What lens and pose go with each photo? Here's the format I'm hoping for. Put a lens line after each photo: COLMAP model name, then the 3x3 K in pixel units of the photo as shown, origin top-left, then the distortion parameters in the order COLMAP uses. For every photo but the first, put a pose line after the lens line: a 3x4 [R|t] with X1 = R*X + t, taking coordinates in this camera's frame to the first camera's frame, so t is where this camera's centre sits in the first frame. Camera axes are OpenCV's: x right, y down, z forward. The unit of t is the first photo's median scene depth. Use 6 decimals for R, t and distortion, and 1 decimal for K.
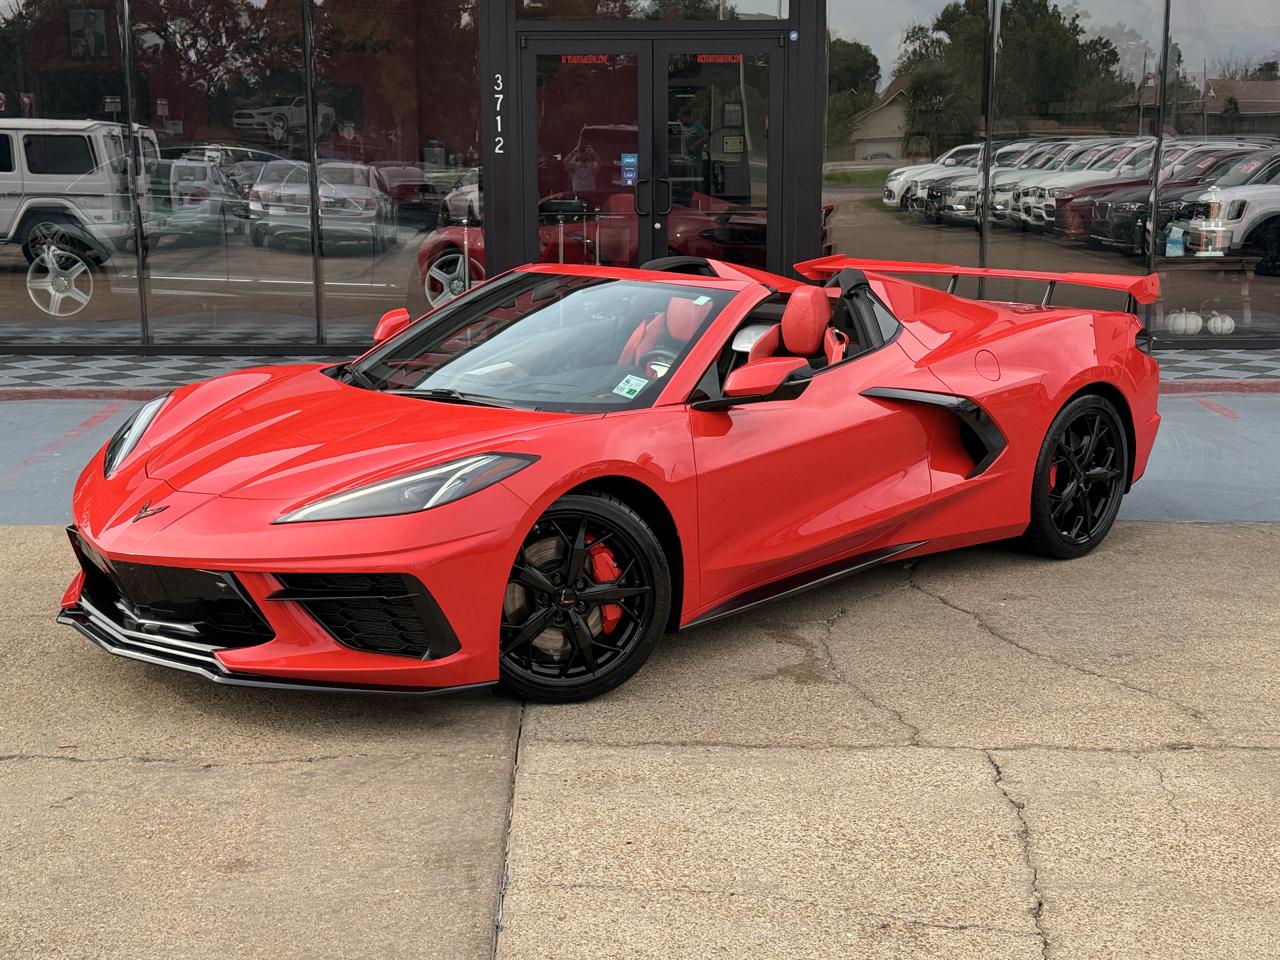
lens RADIAL K [[1798.9, 0, 636.5], [0, 1798.9, 492.6], [0, 0, 1]] dist [0.116726, 0.000000]
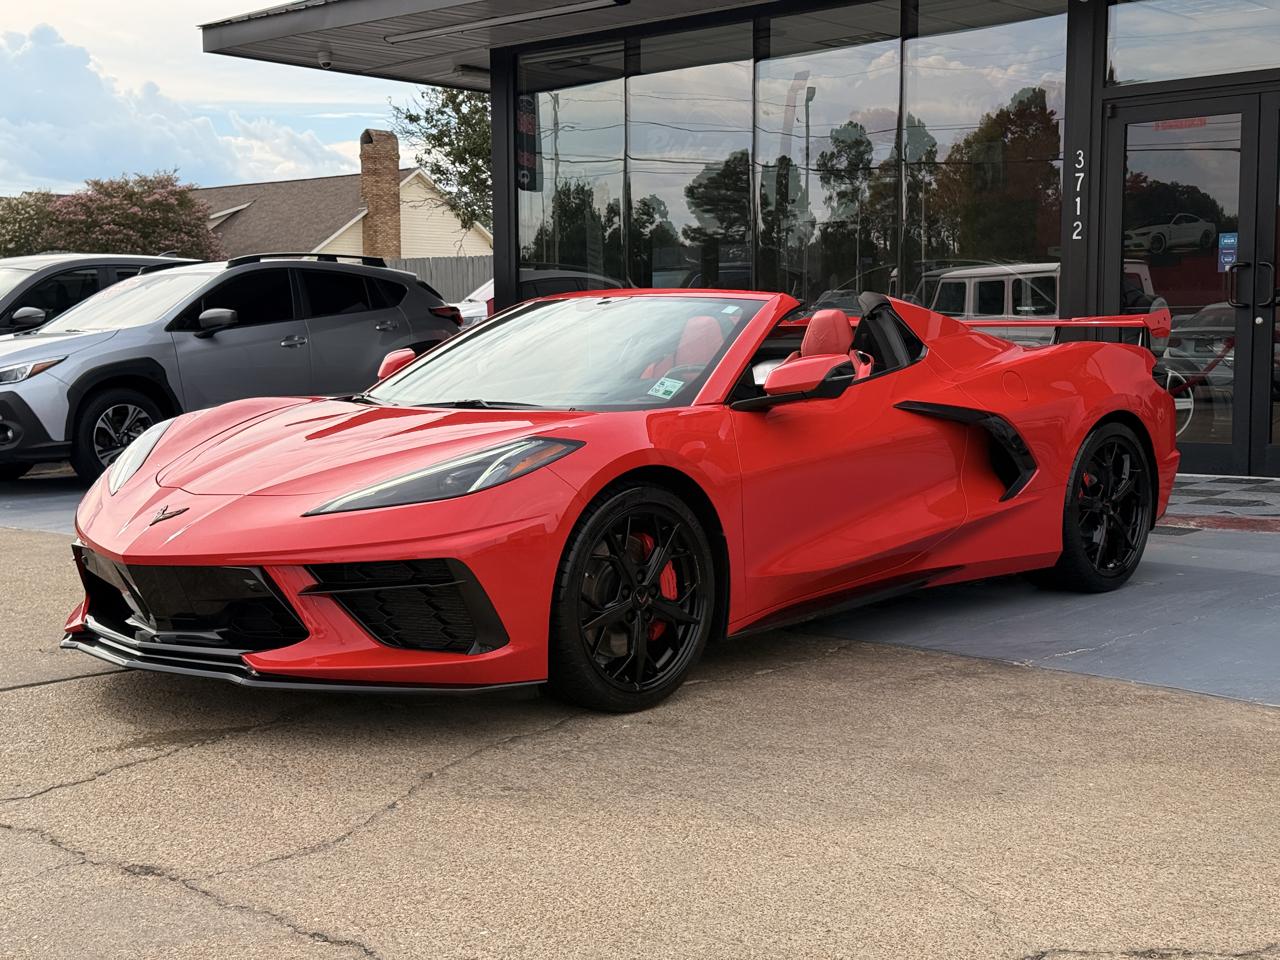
lens RADIAL K [[1798.9, 0, 638.2], [0, 1798.9, 482.1], [0, 0, 1]] dist [0.116726, 0.000000]
pose [[0.998846, -0.022509, 0.042426, -0.062832], [0.026860, 0.994115, -0.104949, 0.095749], [-0.039814, 0.105968, 0.993572, 0.054840]]
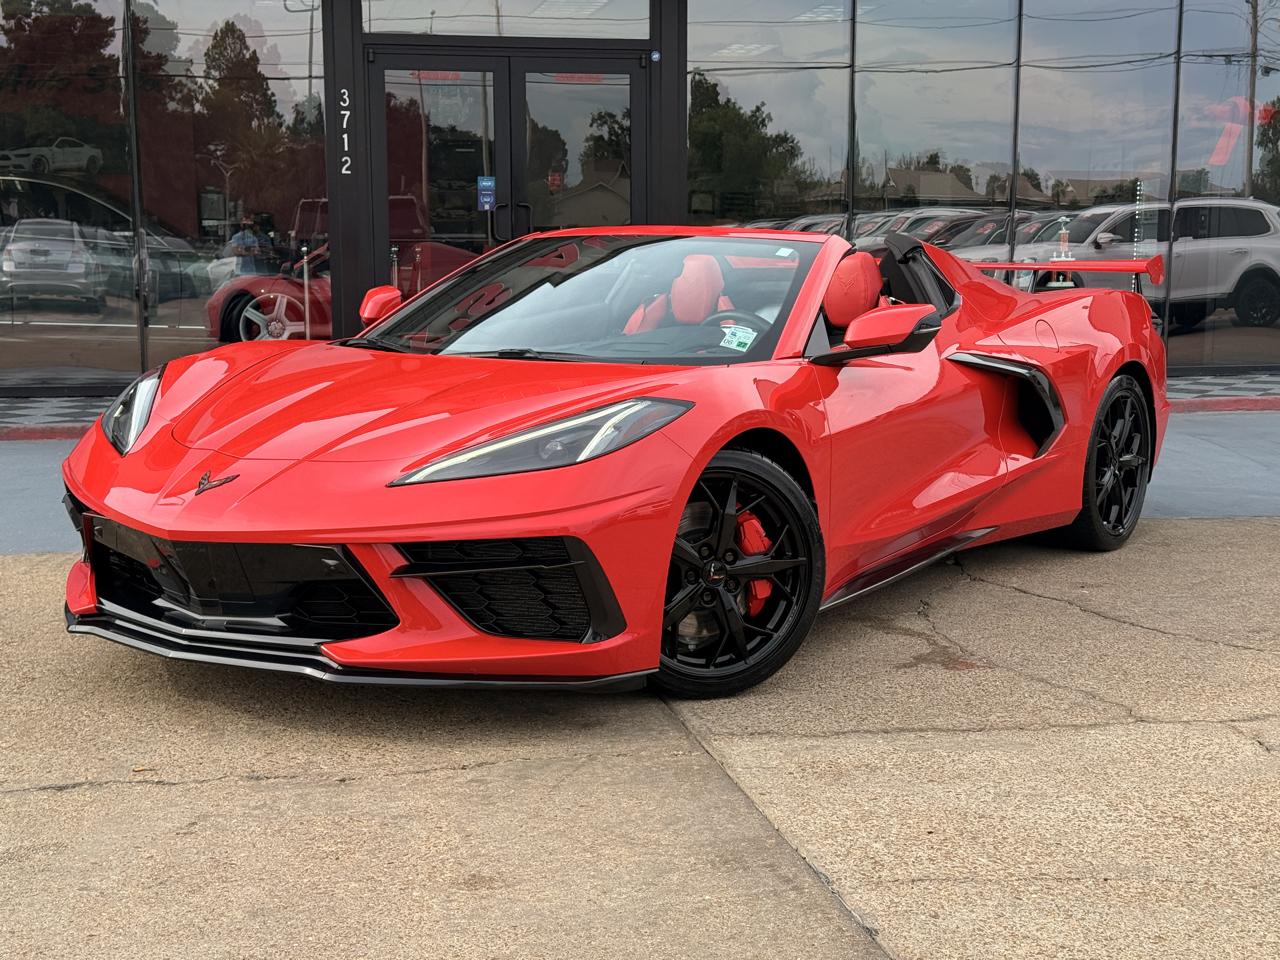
lens RADIAL K [[1798.9, 0, 632.1], [0, 1798.9, 482.4], [0, 0, 1]] dist [0.116726, 0.000000]
pose [[0.983809, -0.023037, 0.177735, -0.221645], [0.033774, 0.997767, -0.057621, 0.061872], [-0.176010, 0.062691, 0.982390, 0.162342]]
